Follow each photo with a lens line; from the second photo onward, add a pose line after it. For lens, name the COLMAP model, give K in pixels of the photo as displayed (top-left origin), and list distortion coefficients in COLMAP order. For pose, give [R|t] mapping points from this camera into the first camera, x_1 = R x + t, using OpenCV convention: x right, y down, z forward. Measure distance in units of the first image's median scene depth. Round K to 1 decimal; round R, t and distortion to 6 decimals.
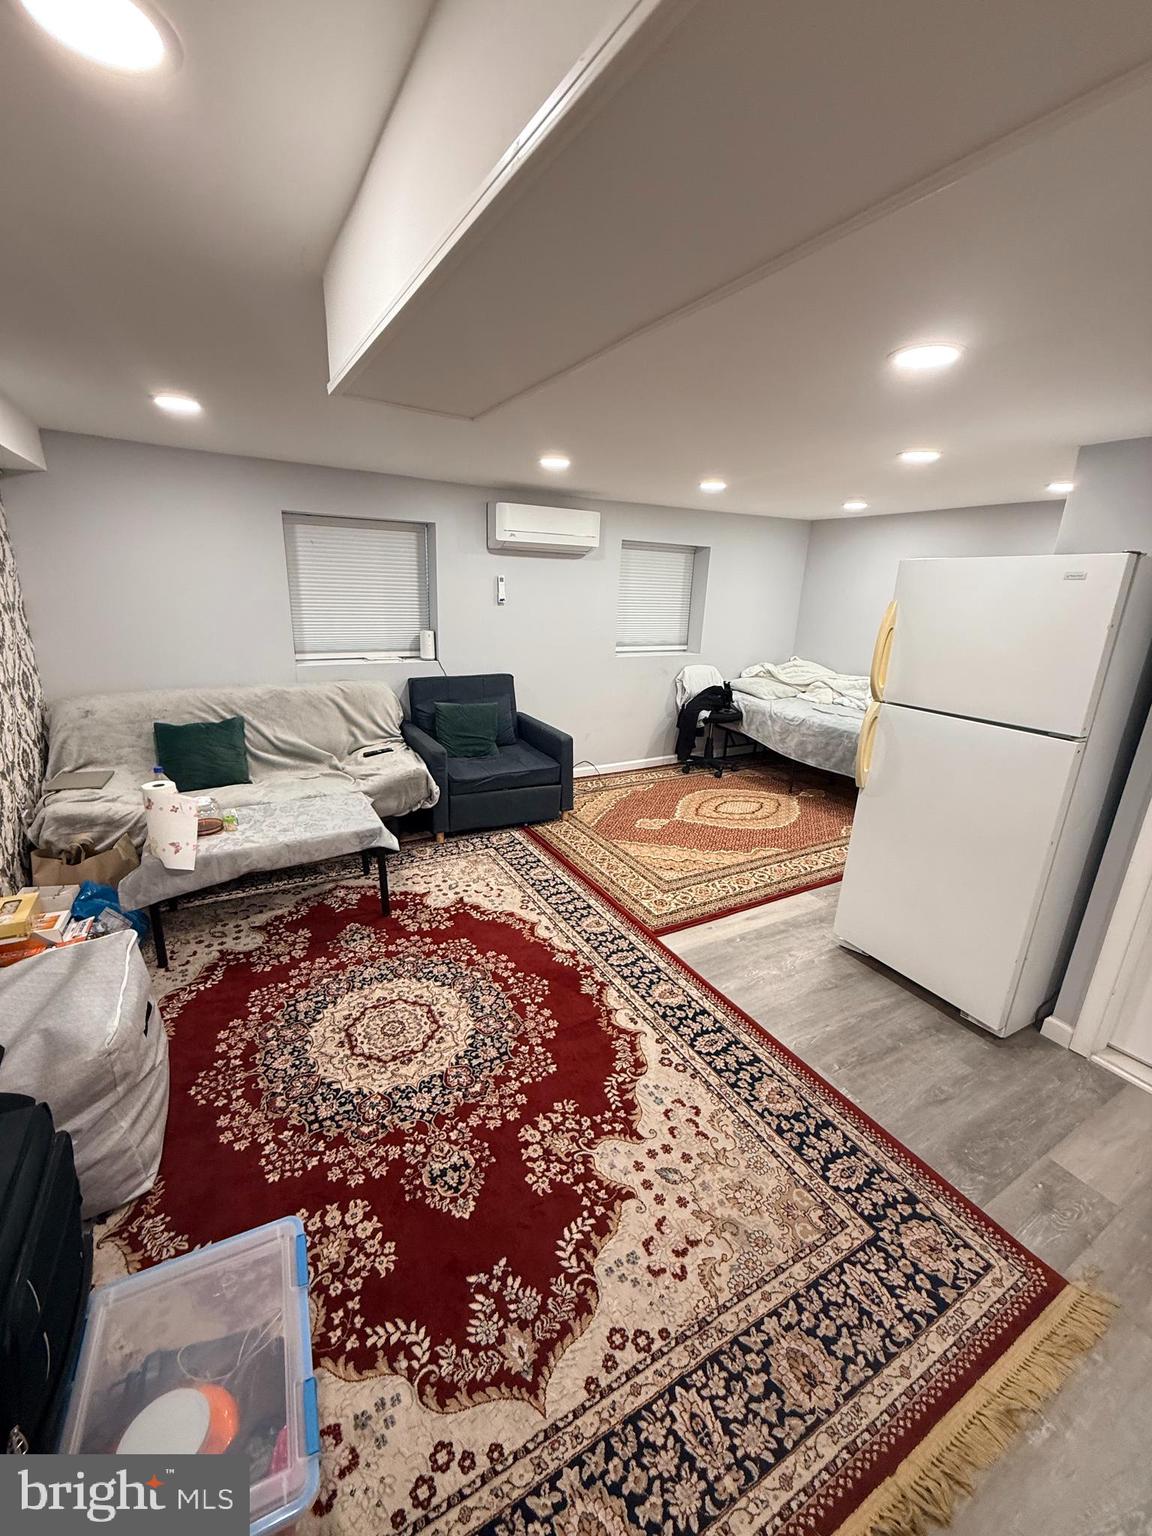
lens RADIAL K [[608.5, 0, 576.7], [0, 608.5, 764.8], [0, 0, 1]] dist [-0.000402, -0.000077]
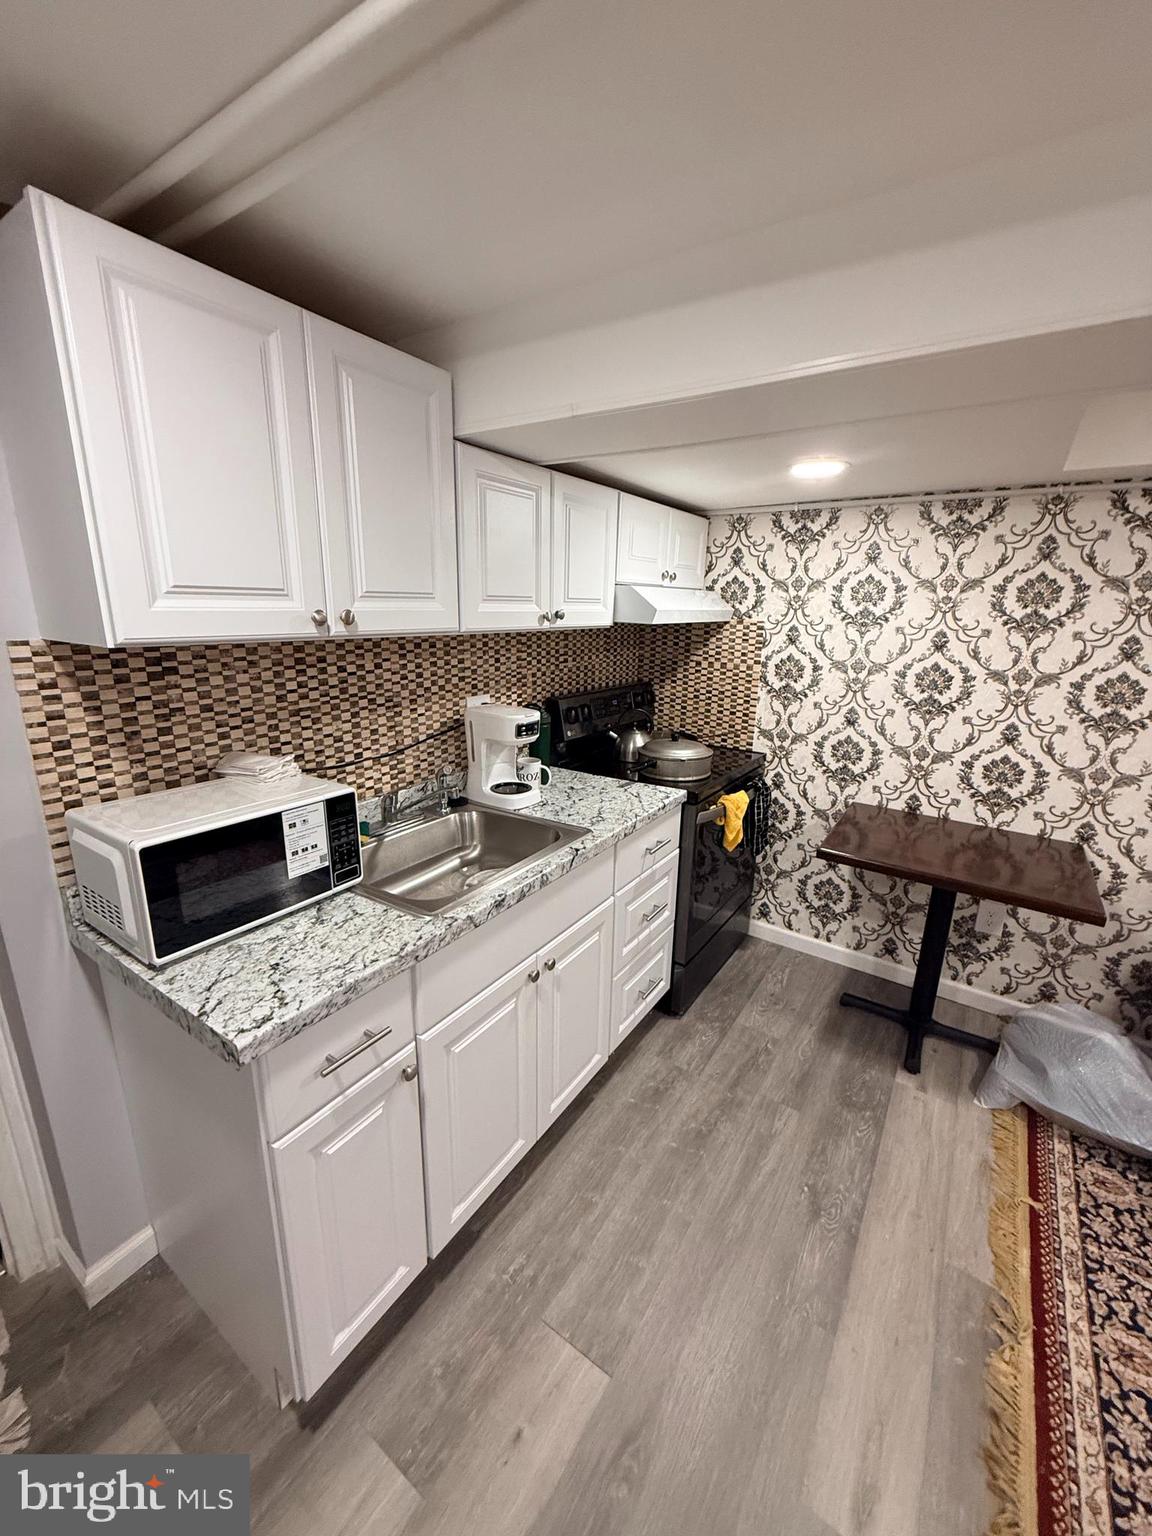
lens RADIAL K [[608.5, 0, 575.2], [0, 608.5, 764.5], [0, 0, 1]] dist [-0.000402, -0.000077]
pose [[-0.897899, 0.060768, -0.435988, 0.888959], [-0.175159, 0.859321, 0.480507, -0.112871], [0.403853, 0.507814, -0.760939, 0.486380]]
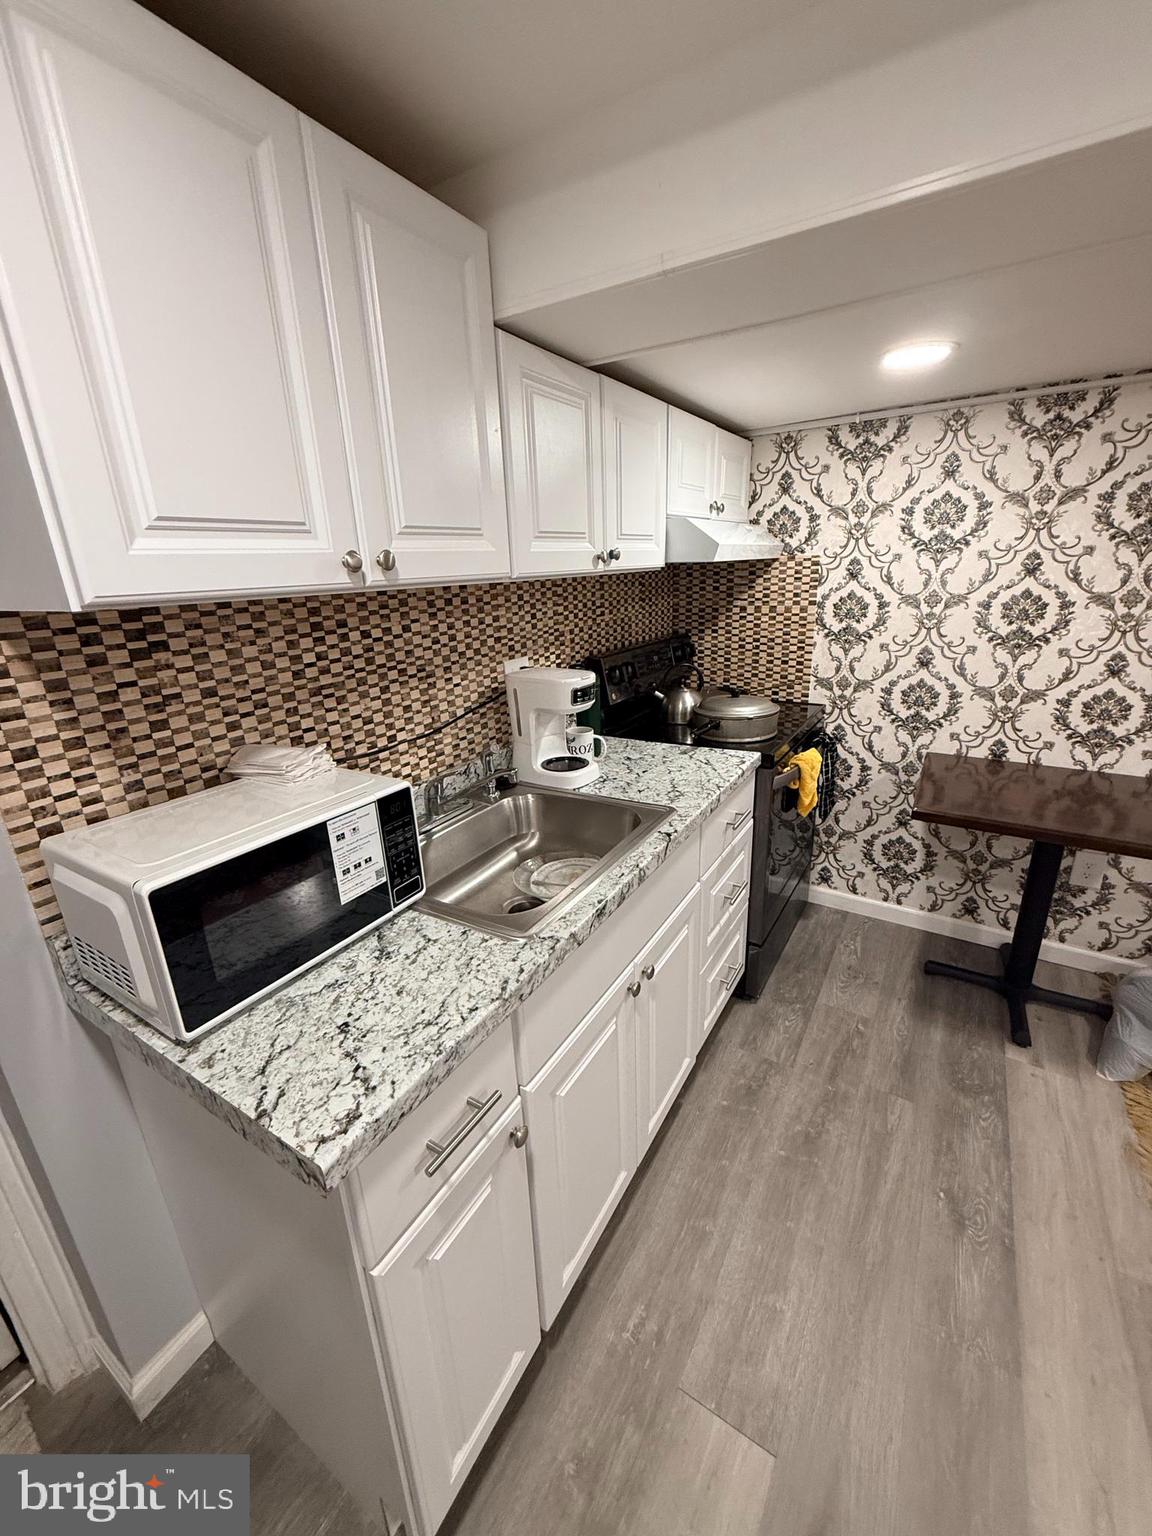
lens RADIAL K [[608.5, 0, 574.7], [0, 608.5, 763.7], [0, 0, 1]] dist [-0.000402, -0.000077]
pose [[-0.882413, 0.145213, -0.447506, 0.927277], [-0.129250, 0.839755, 0.527357, -0.029999], [0.452374, 0.523187, -0.722242, 0.316594]]
